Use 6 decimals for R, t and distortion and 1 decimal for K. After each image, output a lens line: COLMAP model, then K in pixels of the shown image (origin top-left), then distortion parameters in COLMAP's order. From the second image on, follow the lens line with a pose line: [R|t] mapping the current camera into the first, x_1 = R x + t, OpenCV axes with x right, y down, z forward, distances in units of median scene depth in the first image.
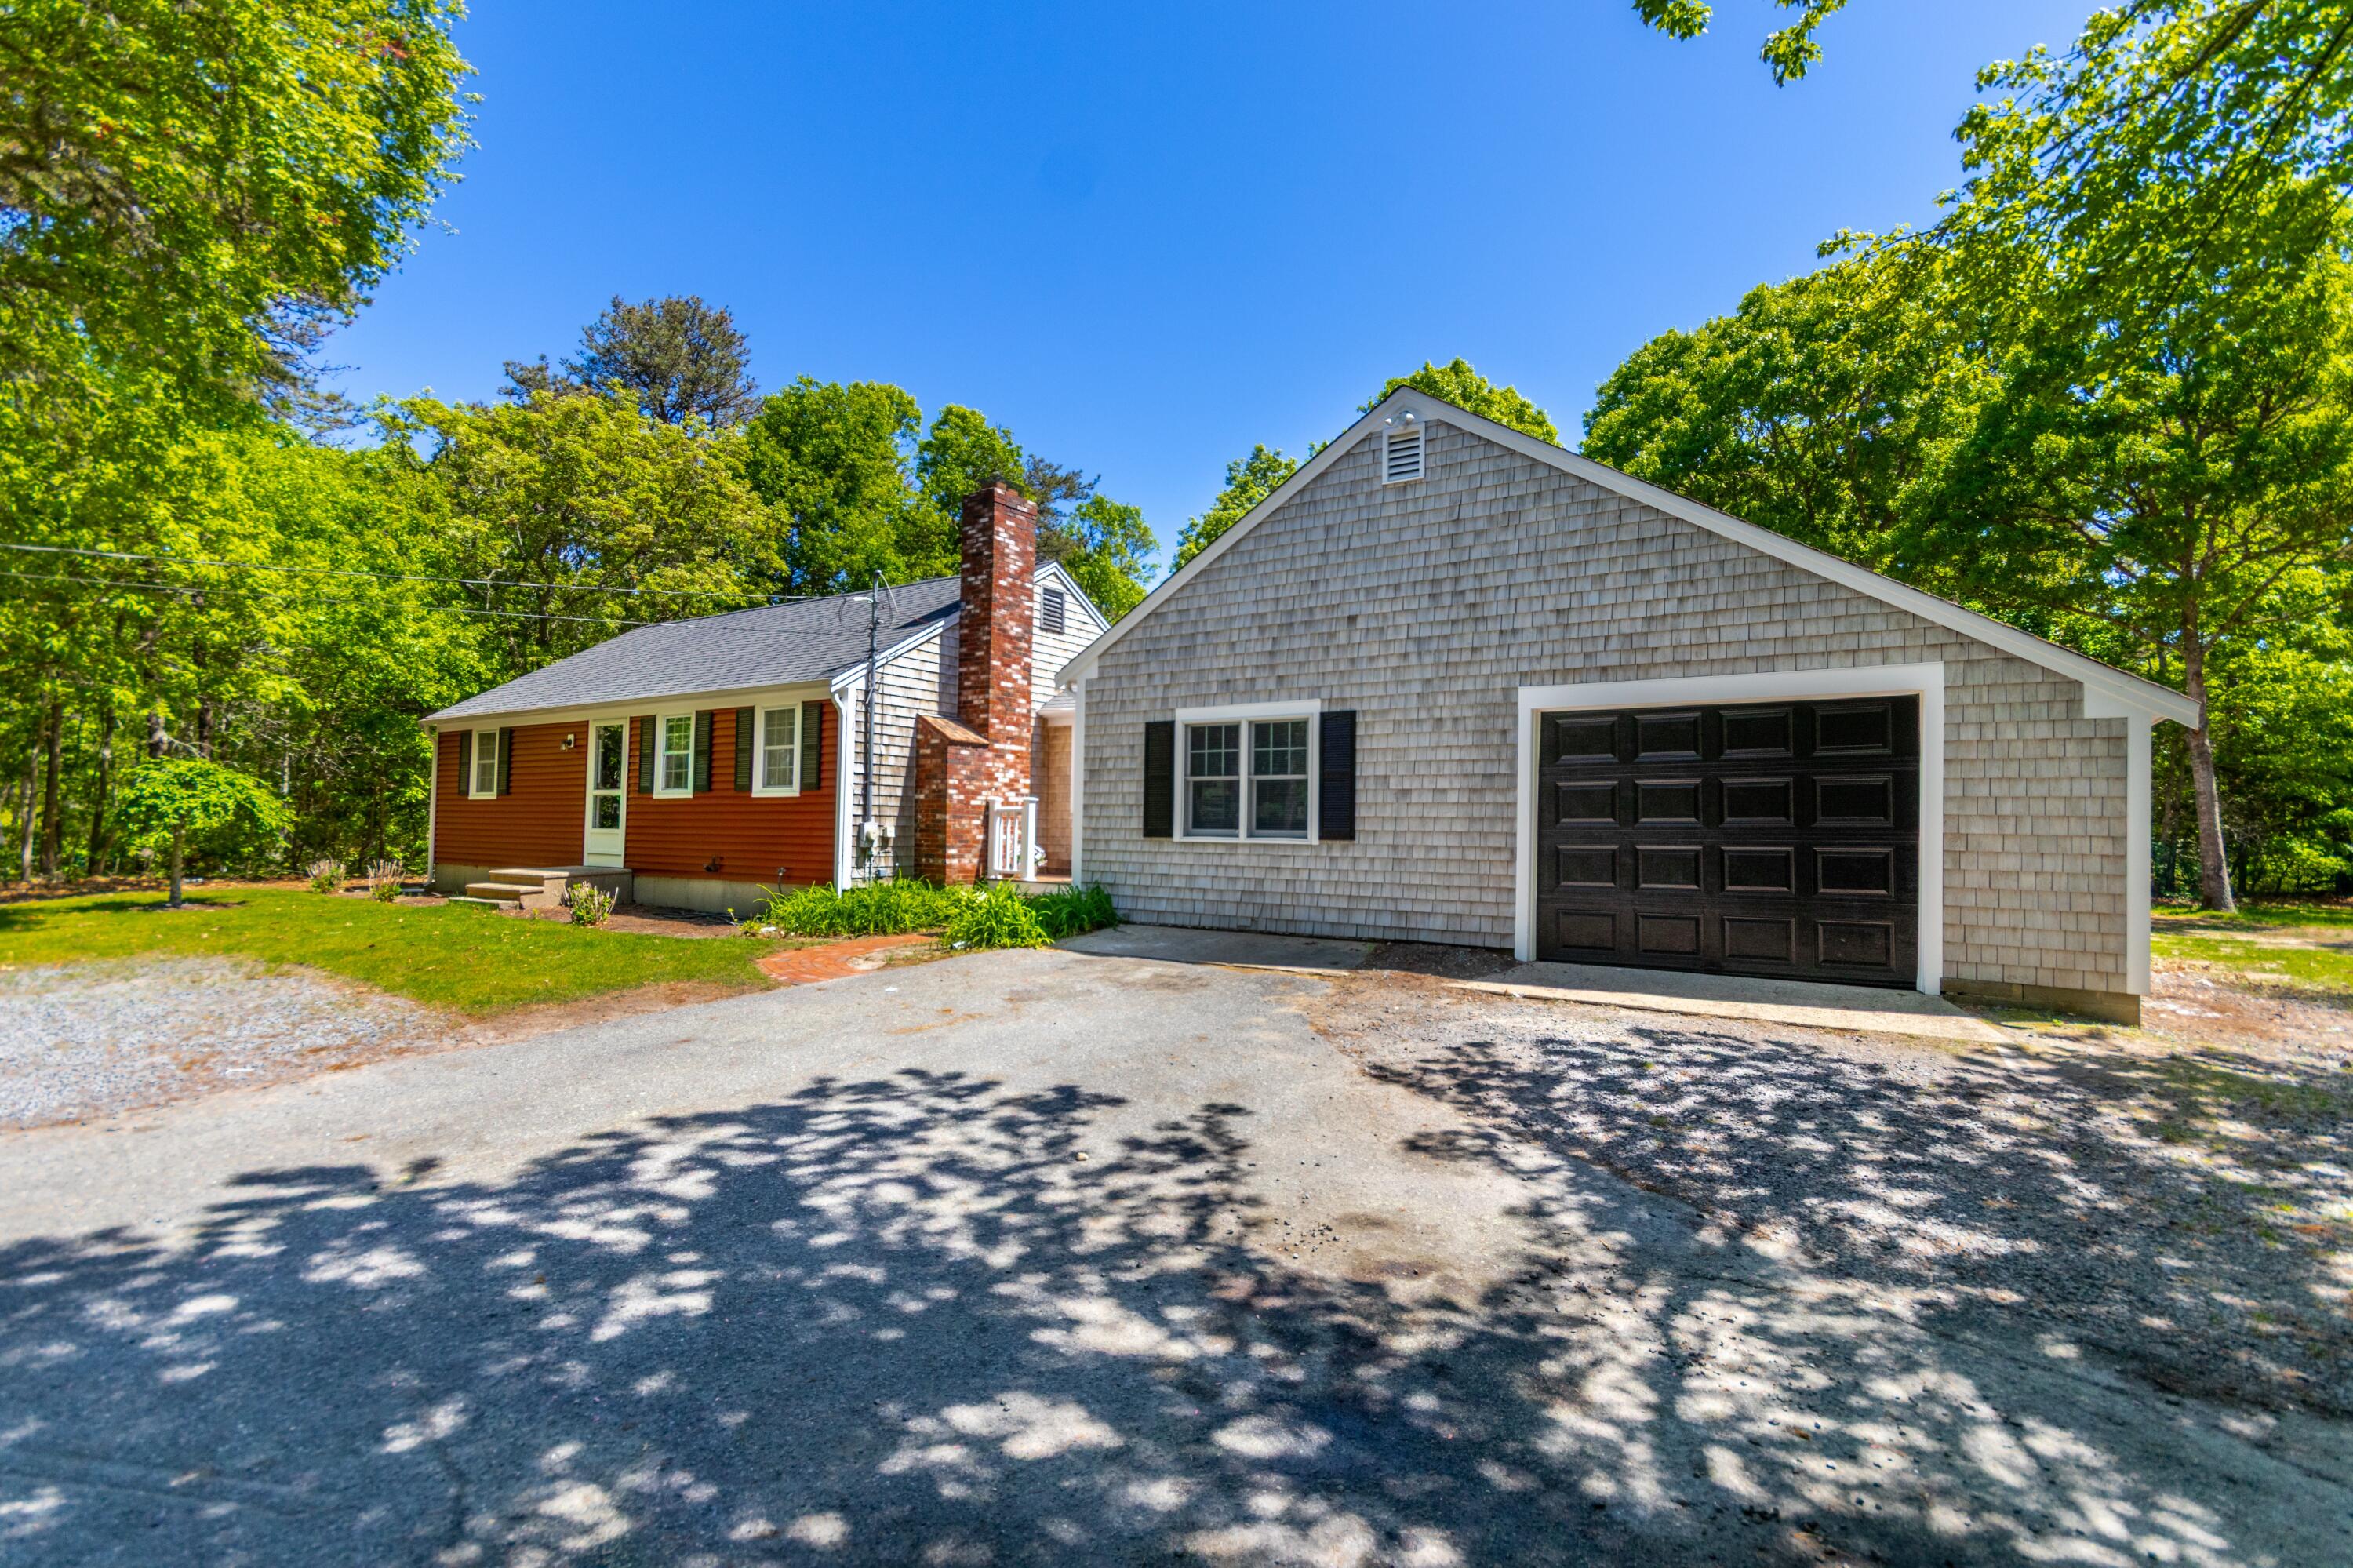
lens RADIAL K [[1086.6, 0, 1176.7], [0, 1086.6, 799.4], [0, 0, 1]] dist [-0.000236, -0.000893]
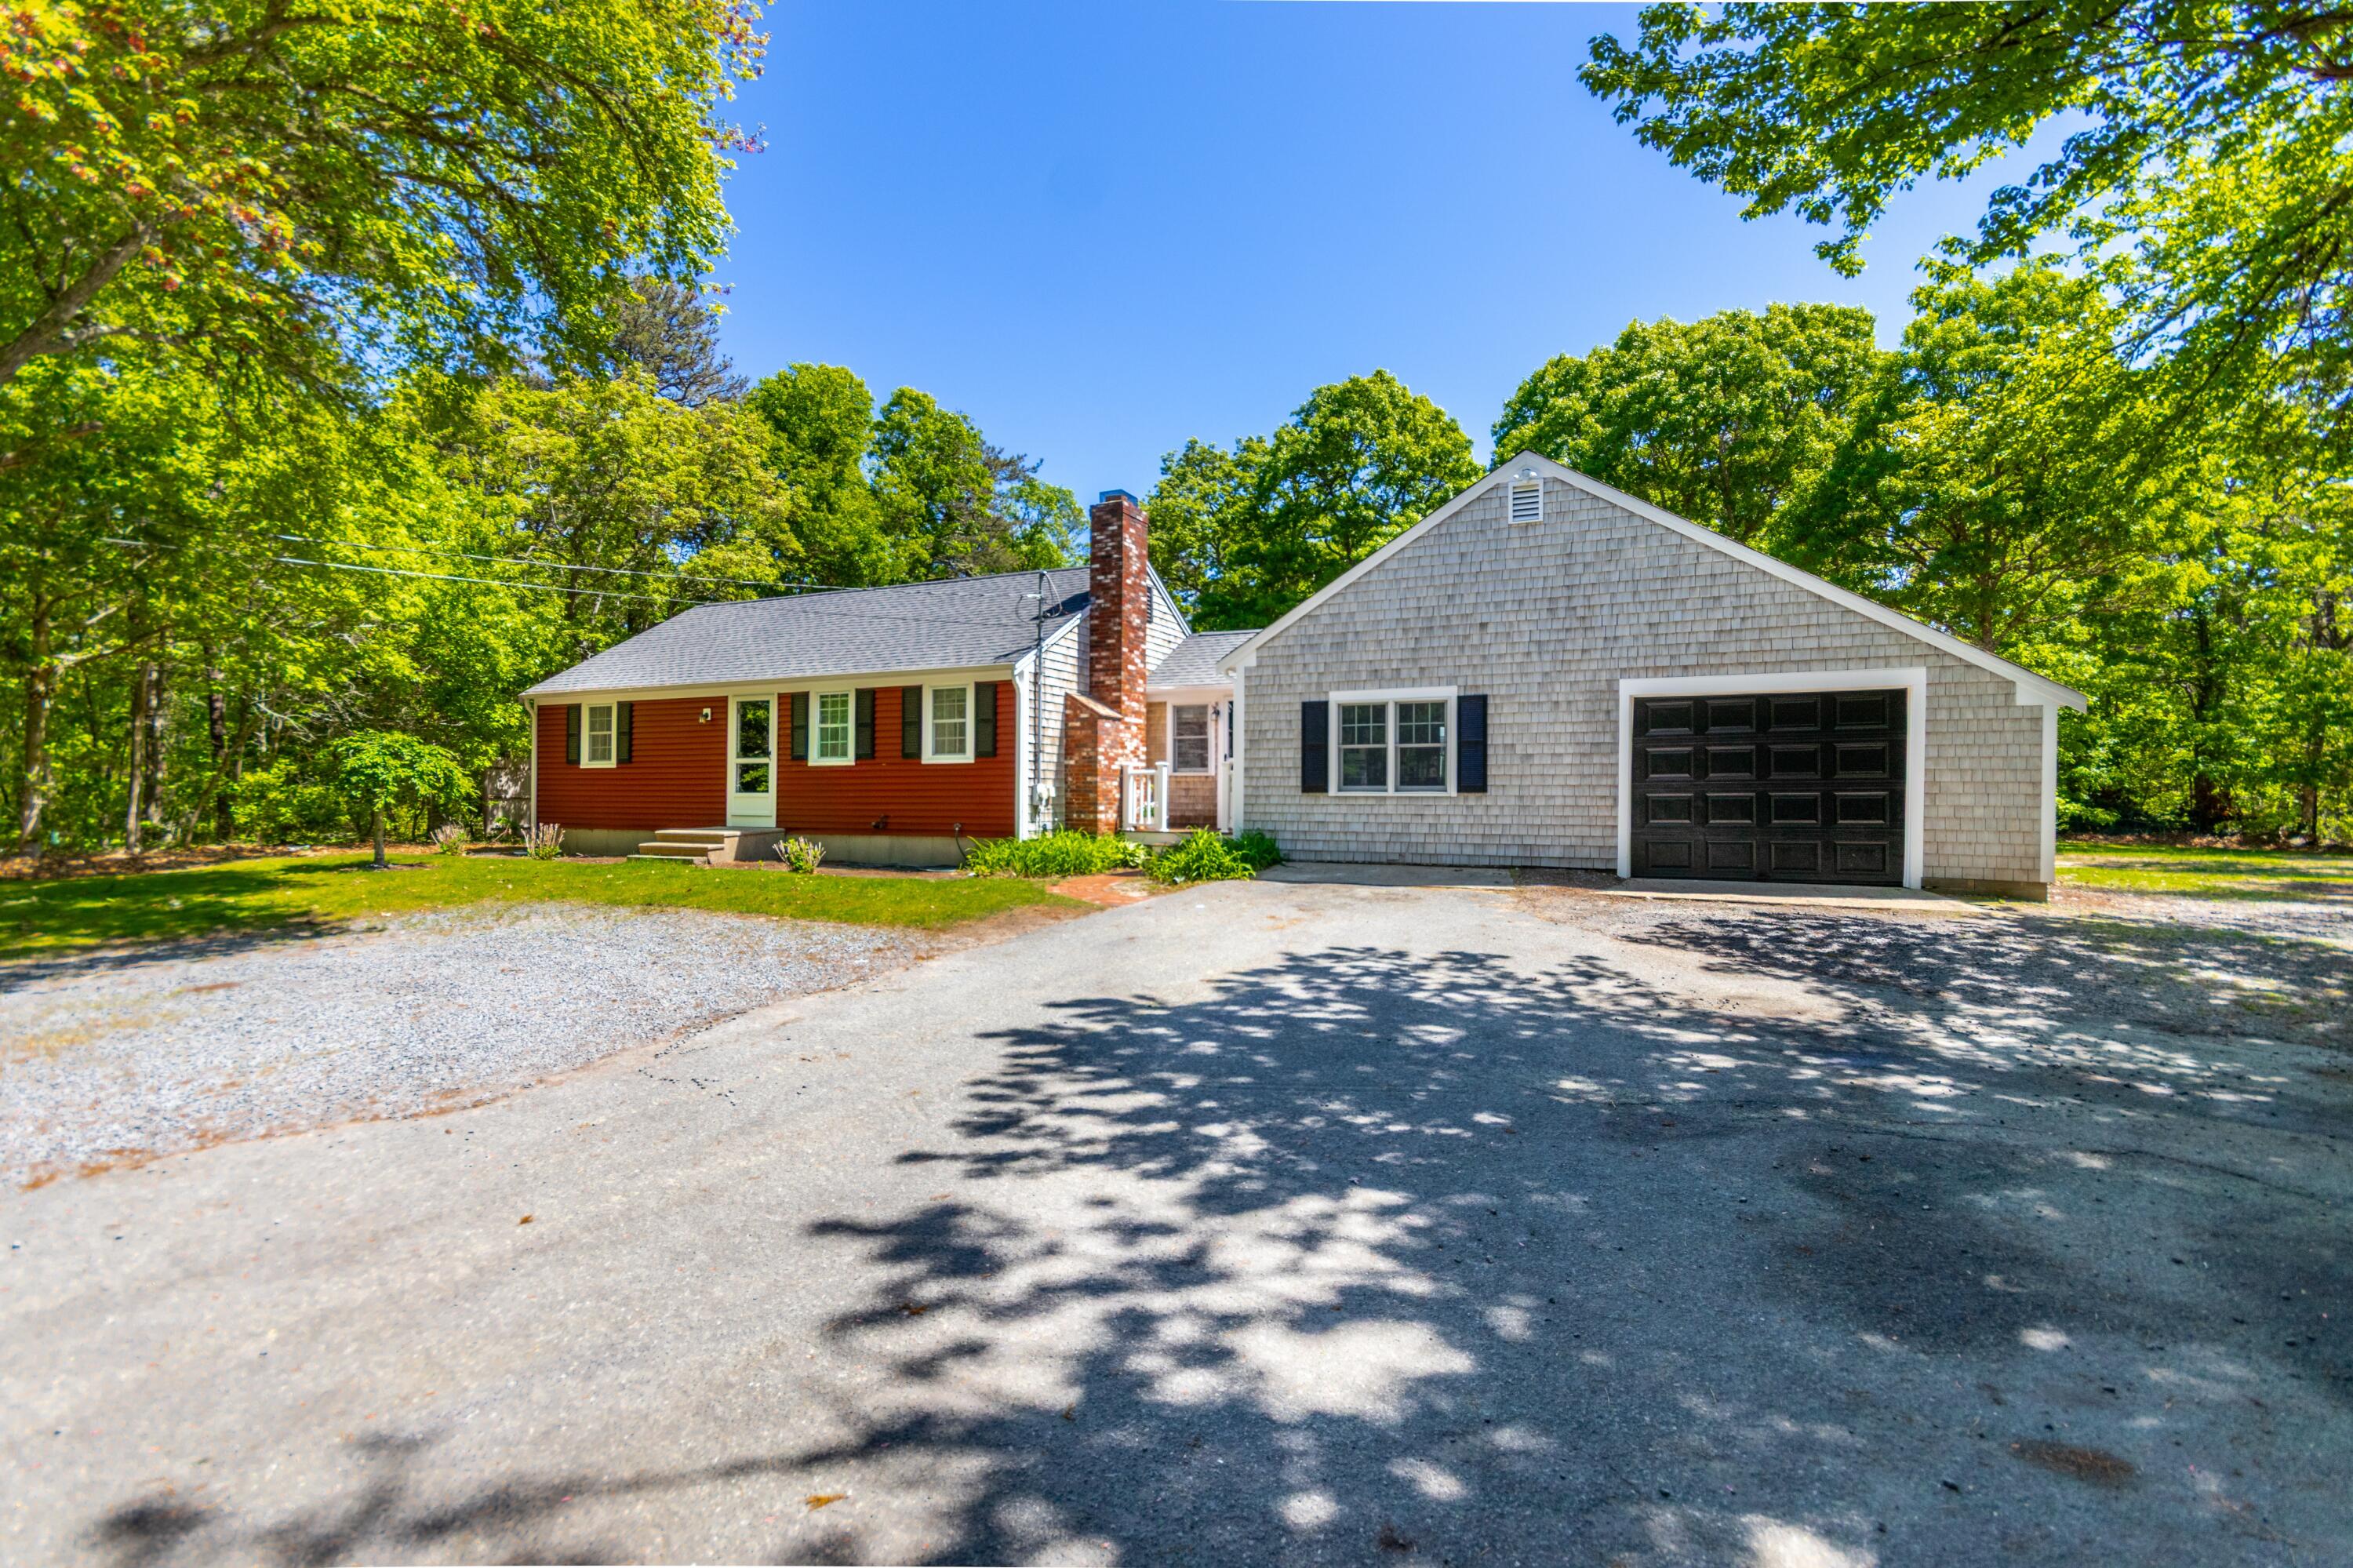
lens RADIAL K [[1063.5, 0, 1171.2], [0, 1063.5, 794.8], [0, 0, 1]] dist [0.001849, 0.000309]
pose [[0.989598, -0.010640, 0.143466, -0.300830], [0.006563, 0.999562, 0.028864, 0.000123], [-0.143711, -0.027622, 0.989234, -0.171873]]
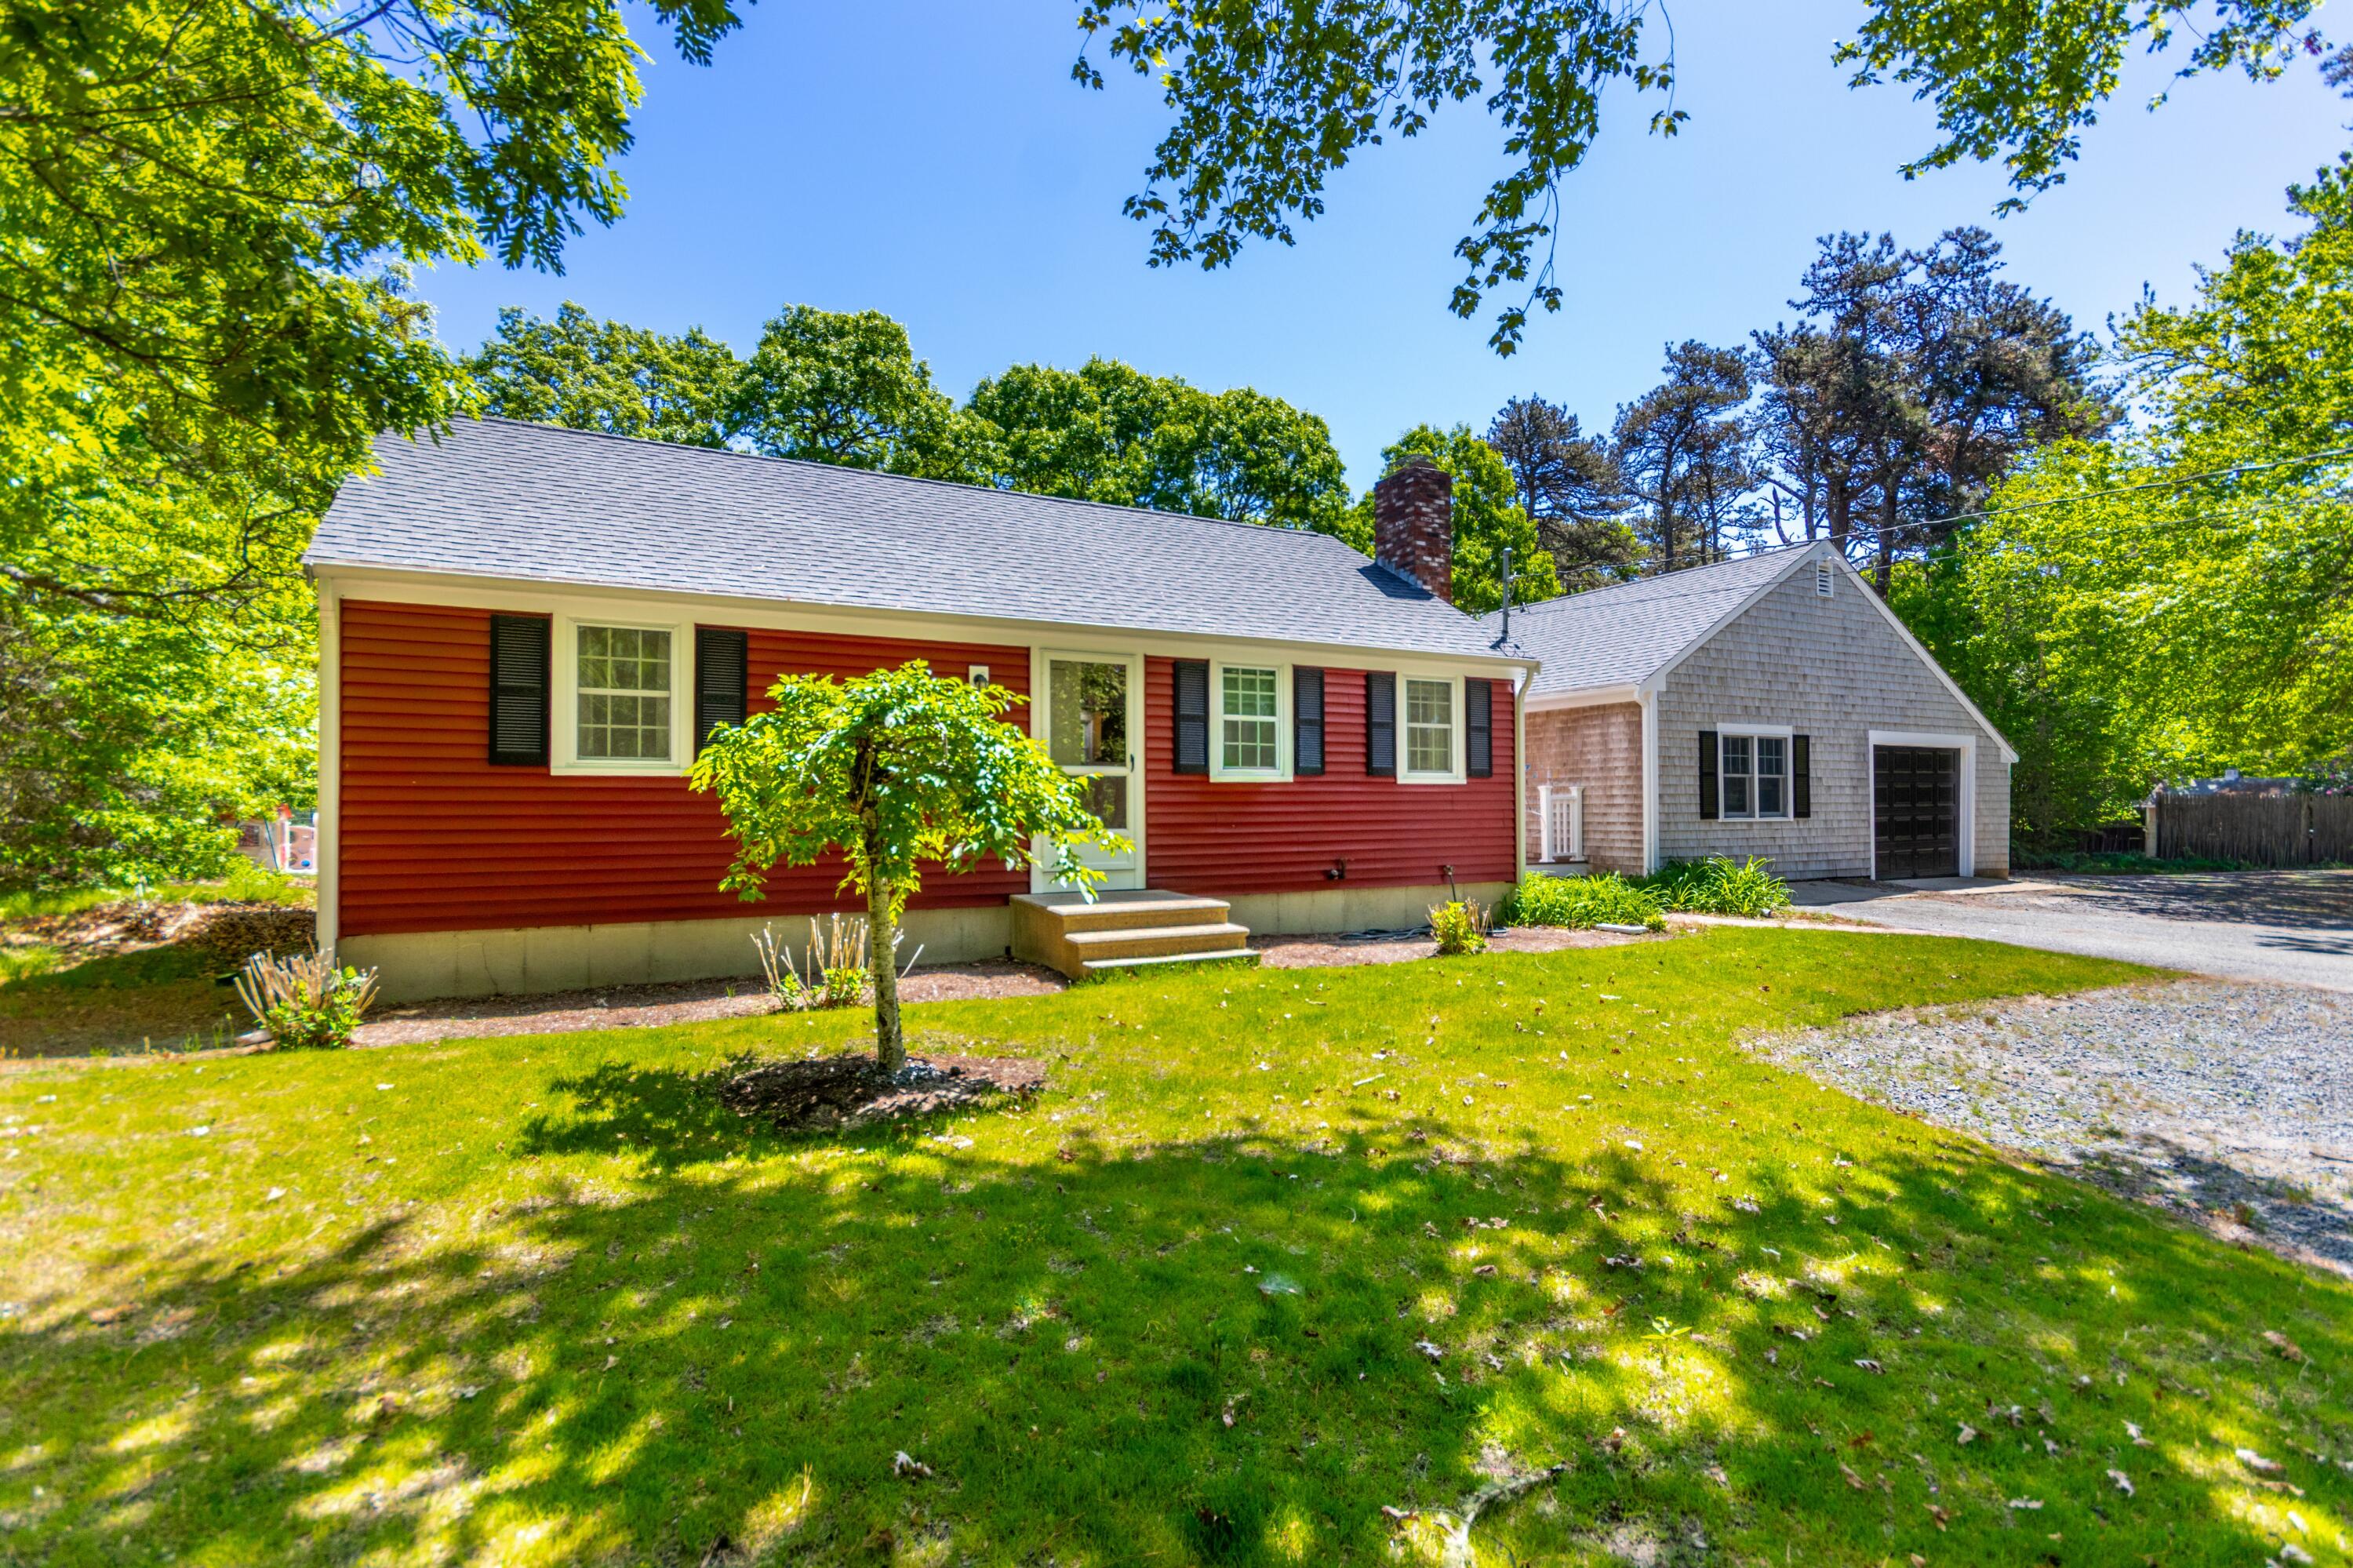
lens RADIAL K [[1086.6, 0, 1176.7], [0, 1086.6, 799.4], [0, 0, 1]] dist [-0.000236, -0.000893]
pose [[0.479719, -0.011303, 0.877349, -1.230328], [-0.020043, 0.999515, 0.023837, -0.006456], [-0.877193, -0.029020, 0.479260, 0.778934]]
